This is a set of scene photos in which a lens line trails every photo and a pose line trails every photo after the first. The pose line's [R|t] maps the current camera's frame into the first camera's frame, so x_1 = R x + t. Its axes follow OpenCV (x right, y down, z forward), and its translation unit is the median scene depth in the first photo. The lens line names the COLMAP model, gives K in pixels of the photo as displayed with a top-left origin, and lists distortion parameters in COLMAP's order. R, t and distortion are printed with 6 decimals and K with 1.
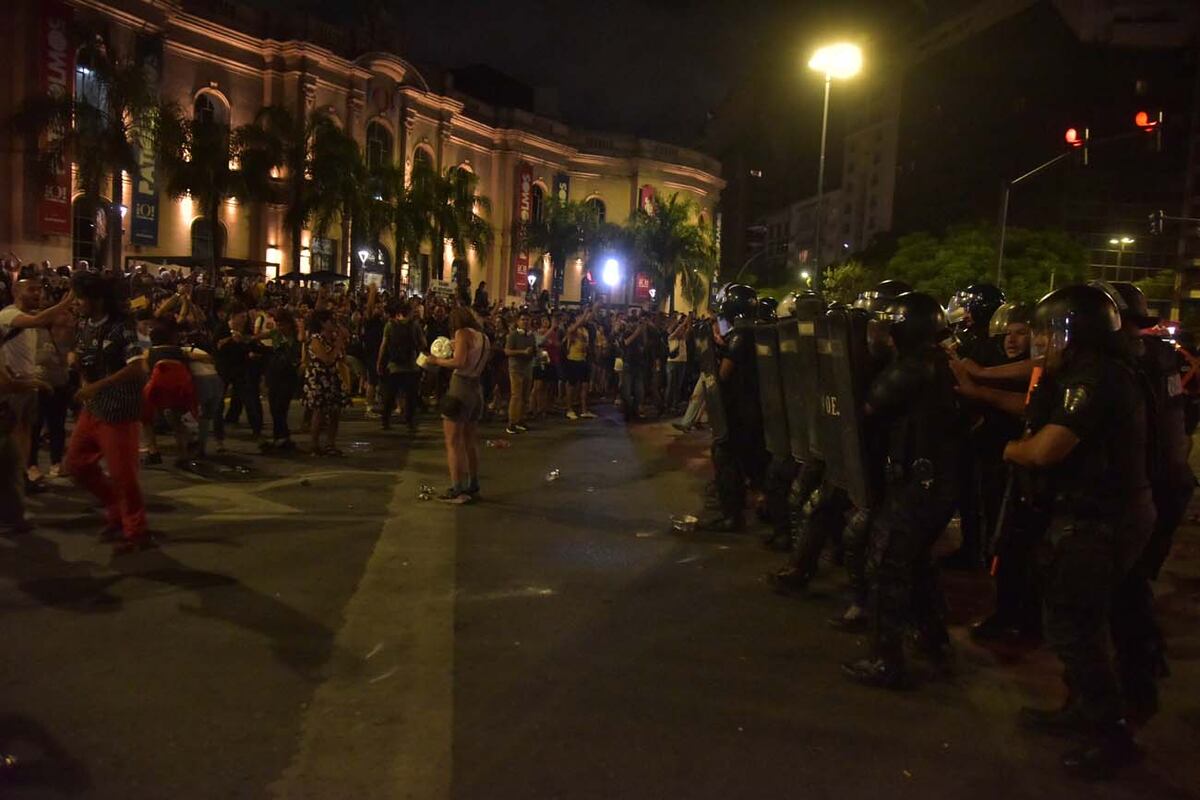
lens RADIAL K [[812.7, 0, 600.0], [0, 812.7, 400.0], [0, 0, 1]] dist [-0.048087, 0.010506]
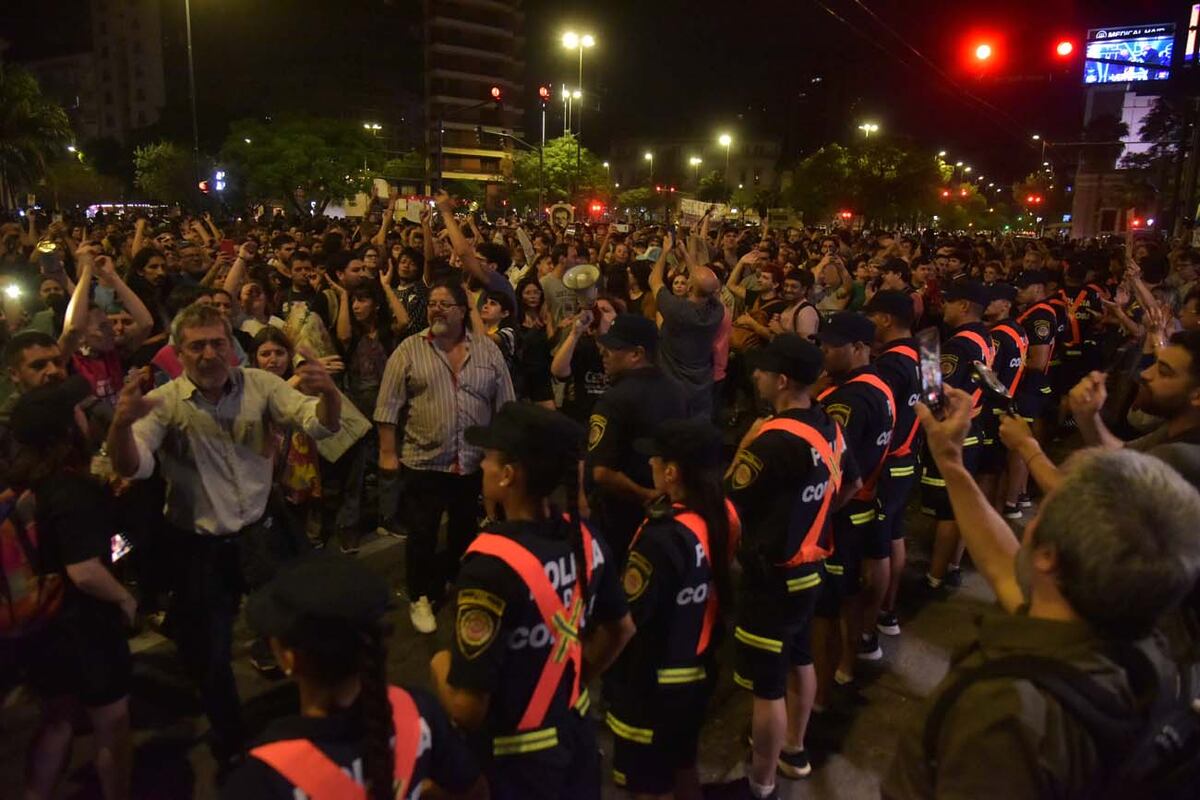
lens RADIAL K [[806.2, 0, 600.0], [0, 806.2, 400.0], [0, 0, 1]] dist [-0.045506, 0.009023]
pose [[0.621389, -0.199998, 0.757547, -0.209243], [0.077580, 0.977826, 0.194517, -0.010101], [-0.779652, -0.062100, 0.623126, -0.064421]]
